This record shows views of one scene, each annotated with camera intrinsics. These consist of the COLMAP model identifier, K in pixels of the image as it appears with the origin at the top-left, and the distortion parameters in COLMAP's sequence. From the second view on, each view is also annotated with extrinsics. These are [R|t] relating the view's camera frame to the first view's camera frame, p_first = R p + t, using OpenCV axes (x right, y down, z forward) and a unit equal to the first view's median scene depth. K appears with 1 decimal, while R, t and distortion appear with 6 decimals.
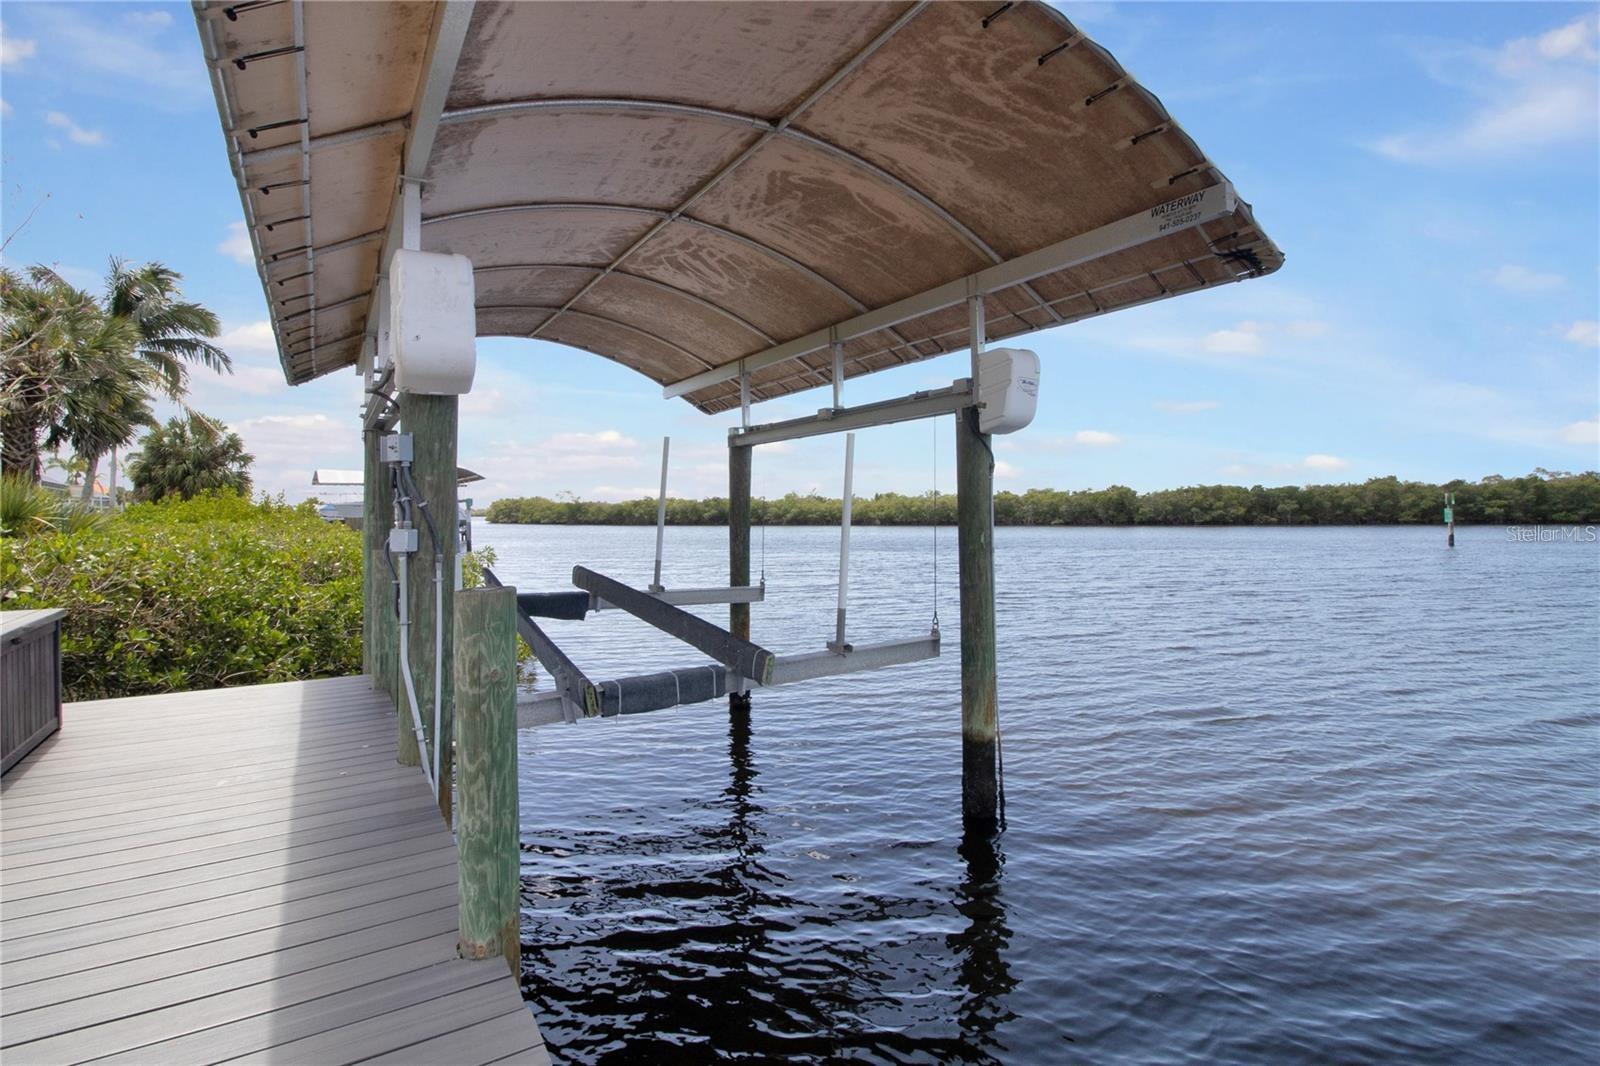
lens RADIAL K [[750.8, 0, 787.8], [0, 750.8, 507.9], [0, 0, 1]] dist [-0.008391, -0.003934]
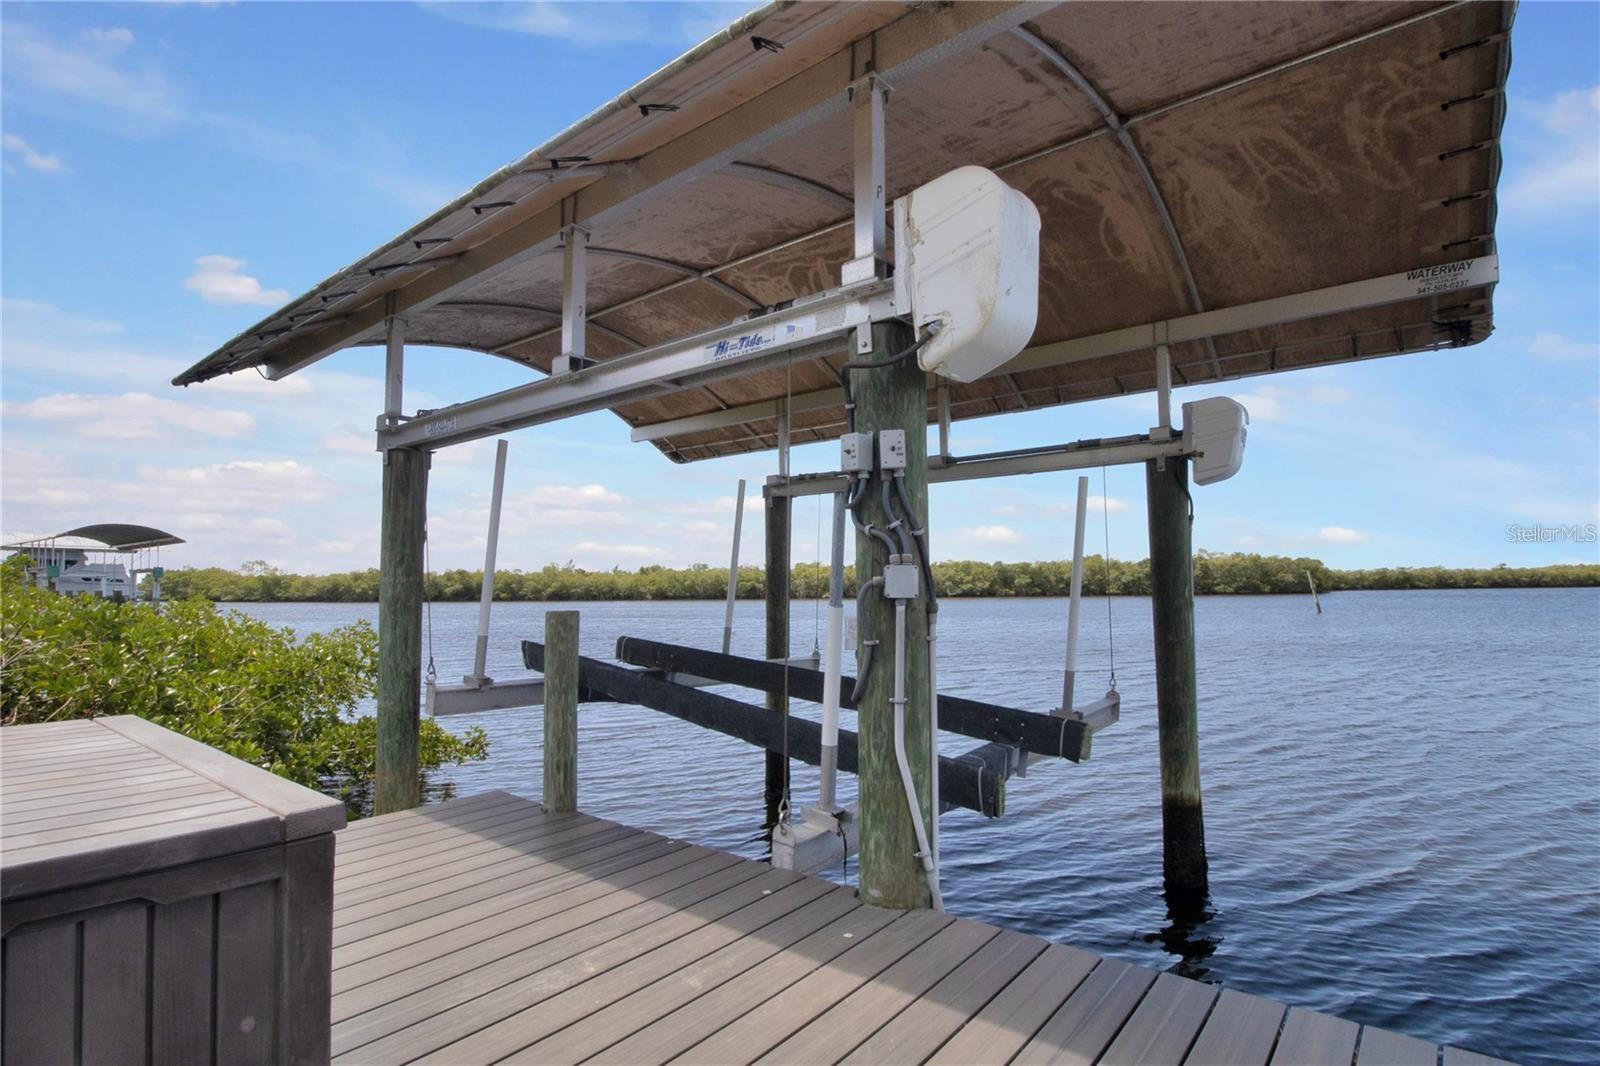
lens RADIAL K [[774.7, 0, 802.4], [0, 774.7, 547.2], [0, 0, 1]] dist [-0.005809, -0.005175]
pose [[0.943950, 0.015460, 0.329725, -0.529136], [-0.000264, 0.998938, -0.046083, 0.027973], [-0.330087, 0.043413, 0.942952, 0.223195]]
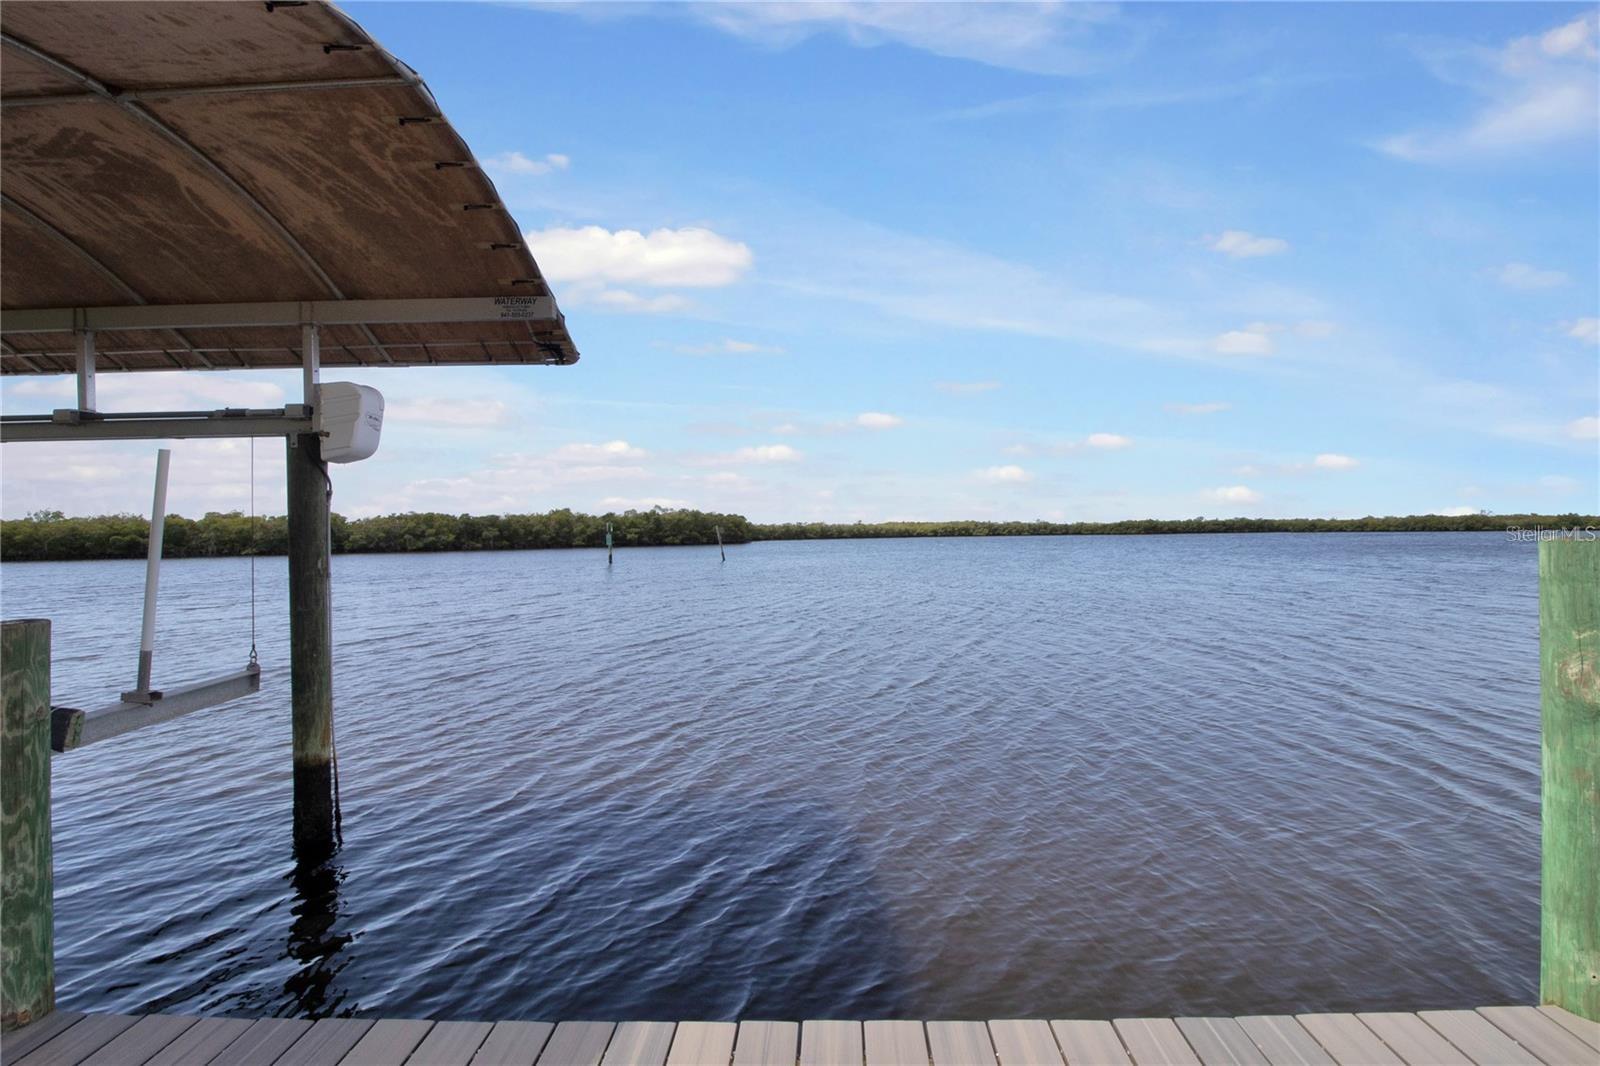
lens RADIAL K [[750.8, 0, 800.0], [0, 750.8, 520.9], [0, 0, 1]] dist [-0.008391, -0.003934]
pose [[0.555288, 0.012646, 0.831562, -0.219977], [0.002919, 0.999849, -0.017154, 0.001172], [-0.831653, 0.011953, 0.555167, -0.102687]]
